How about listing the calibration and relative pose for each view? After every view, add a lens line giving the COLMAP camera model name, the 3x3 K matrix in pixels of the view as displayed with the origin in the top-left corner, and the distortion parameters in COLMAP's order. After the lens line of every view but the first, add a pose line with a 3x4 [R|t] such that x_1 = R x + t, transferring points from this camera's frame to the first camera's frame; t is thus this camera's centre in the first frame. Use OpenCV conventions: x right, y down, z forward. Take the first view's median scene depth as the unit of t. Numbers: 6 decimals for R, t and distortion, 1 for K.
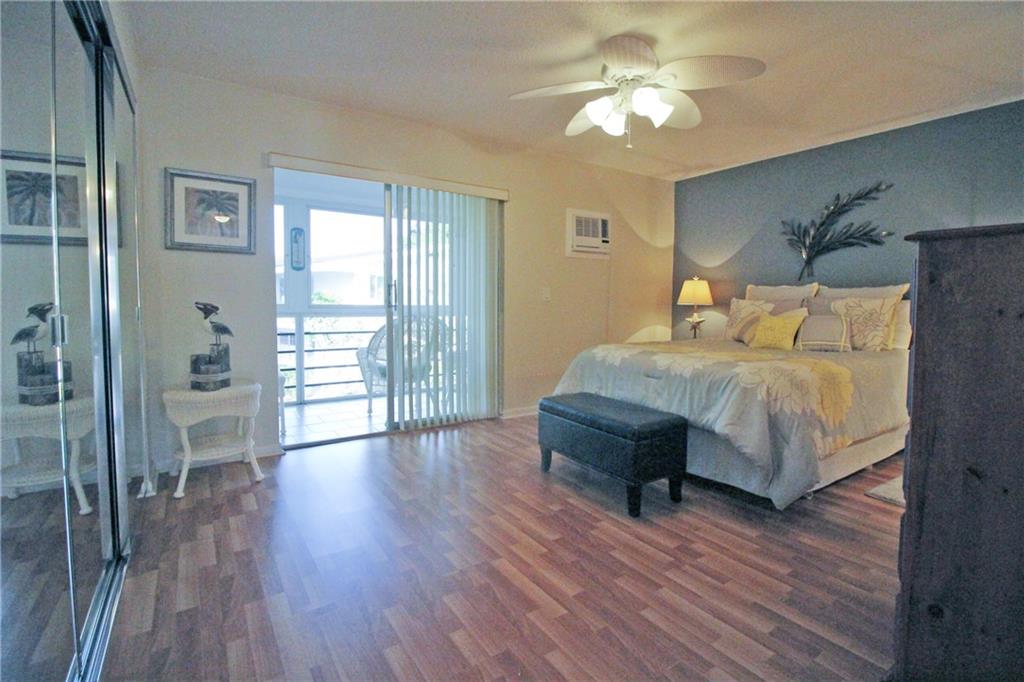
lens RADIAL K [[479.4, 0, 514.7], [0, 479.4, 319.6], [0, 0, 1]] dist [0.002175, -0.013274]
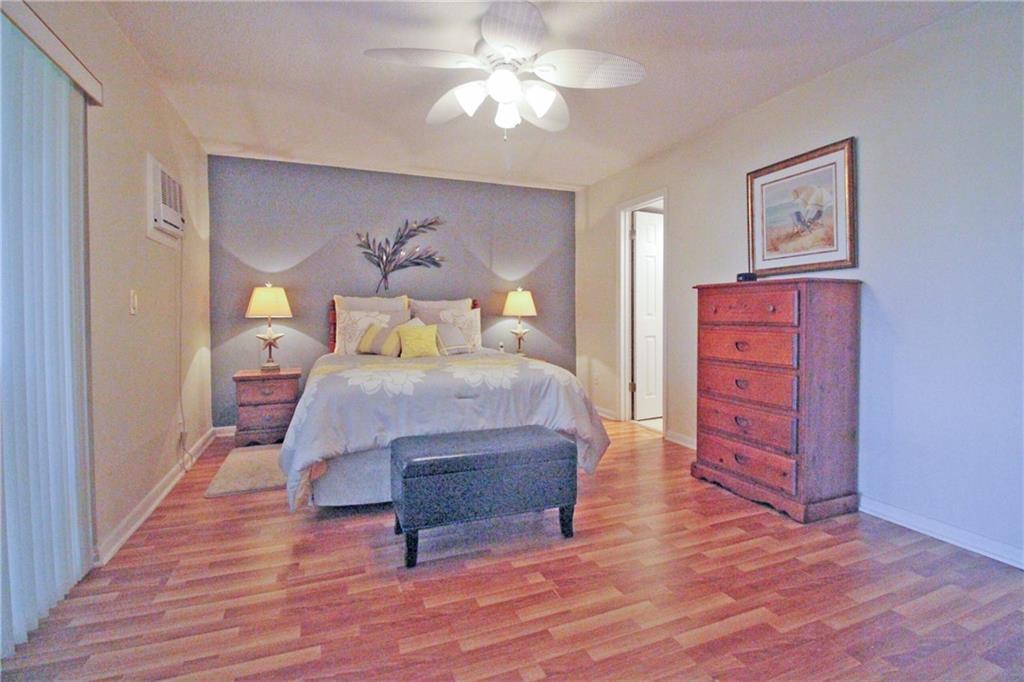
lens RADIAL K [[479.4, 0, 514.7], [0, 479.4, 319.6], [0, 0, 1]] dist [0.002175, -0.013274]
pose [[0.201376, -0.017971, 0.979349, -0.541440], [0.042539, 0.999049, 0.009585, -0.027579], [-0.978590, 0.039731, 0.201949, 0.694783]]
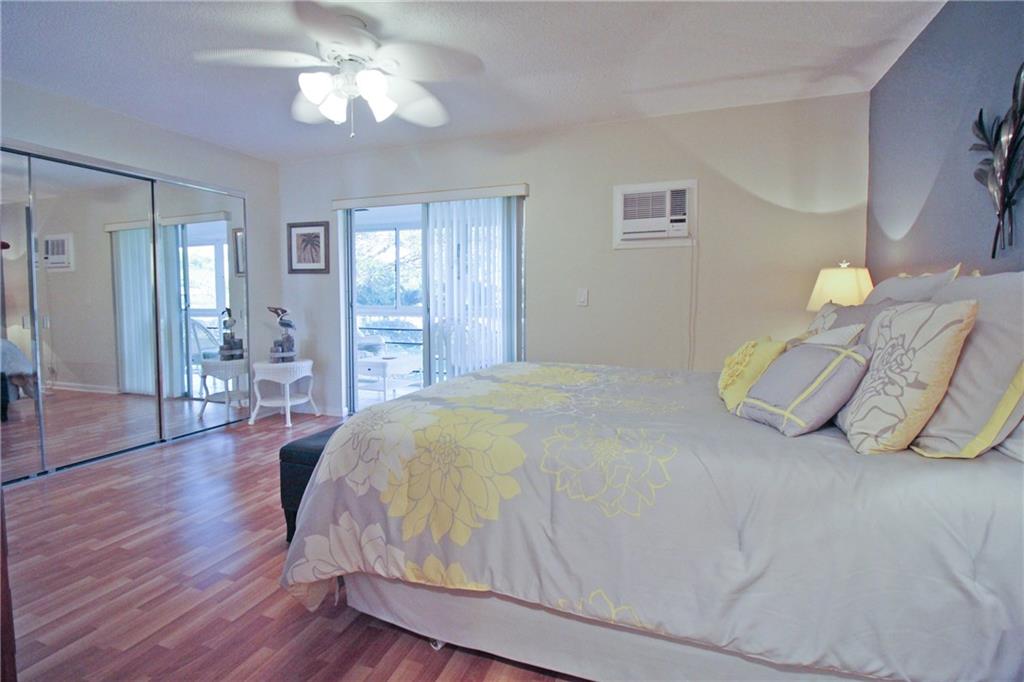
lens RADIAL K [[479.4, 0, 514.7], [0, 479.4, 319.6], [0, 0, 1]] dist [0.002175, -0.013274]
pose [[0.589780, 0.027489, -0.807096, 0.963465], [-0.027943, 0.999517, 0.013623, -0.033348], [0.807080, 0.014519, 0.590263, 0.616501]]
